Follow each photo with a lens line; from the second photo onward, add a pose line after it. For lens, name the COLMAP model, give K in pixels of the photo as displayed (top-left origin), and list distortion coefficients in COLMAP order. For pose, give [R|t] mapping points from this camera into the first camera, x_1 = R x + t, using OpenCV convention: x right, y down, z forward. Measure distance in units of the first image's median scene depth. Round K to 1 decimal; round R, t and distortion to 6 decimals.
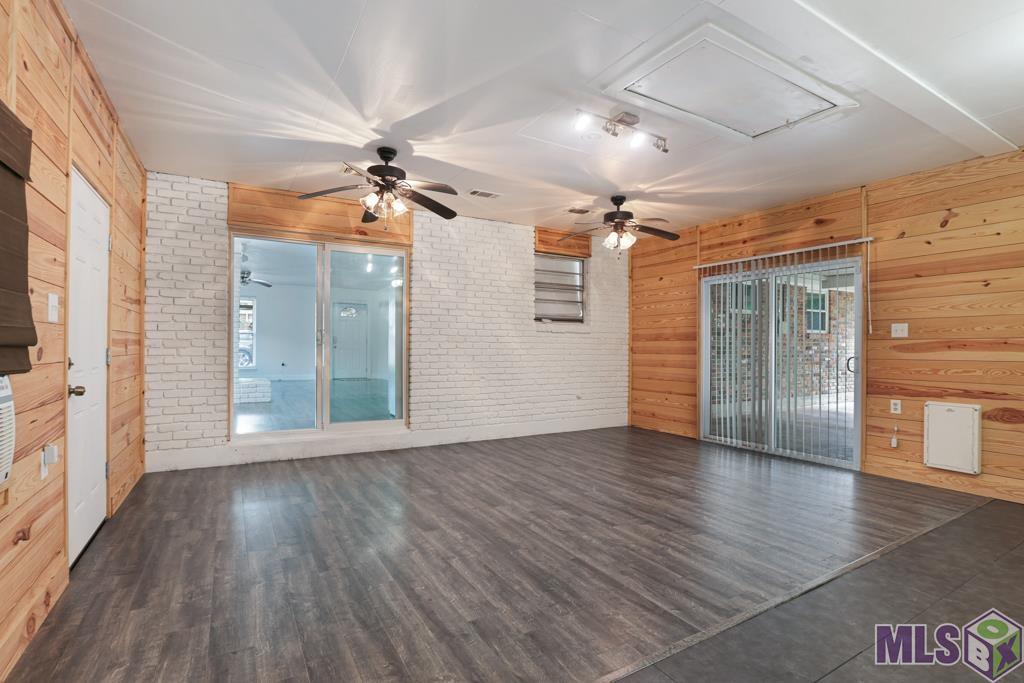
lens RADIAL K [[478.1, 0, 512.0], [0, 478.1, 341.5], [0, 0, 1]] dist [-0.025677, 0.000538]
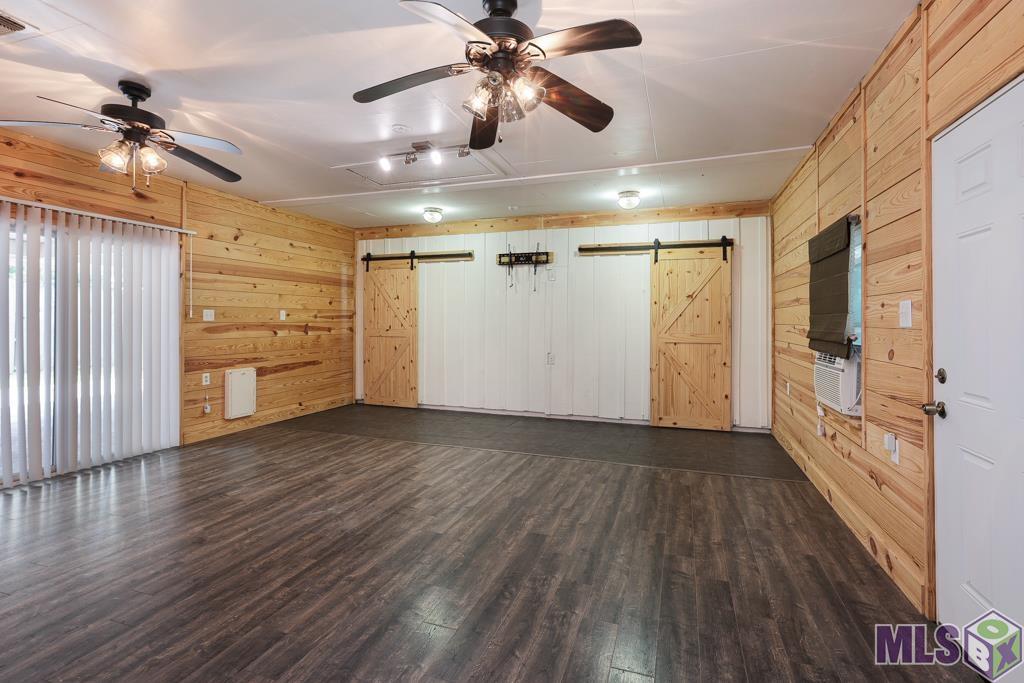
lens RADIAL K [[504.3, 0, 512.6], [0, 504.3, 319.1], [0, 0, 1]] dist [-0.072068, 0.018555]
pose [[-0.655486, -0.001596, 0.755205, -0.793412], [-0.011688, 0.999899, -0.008032, -0.015977], [-0.755117, -0.014092, -0.655439, 1.536835]]
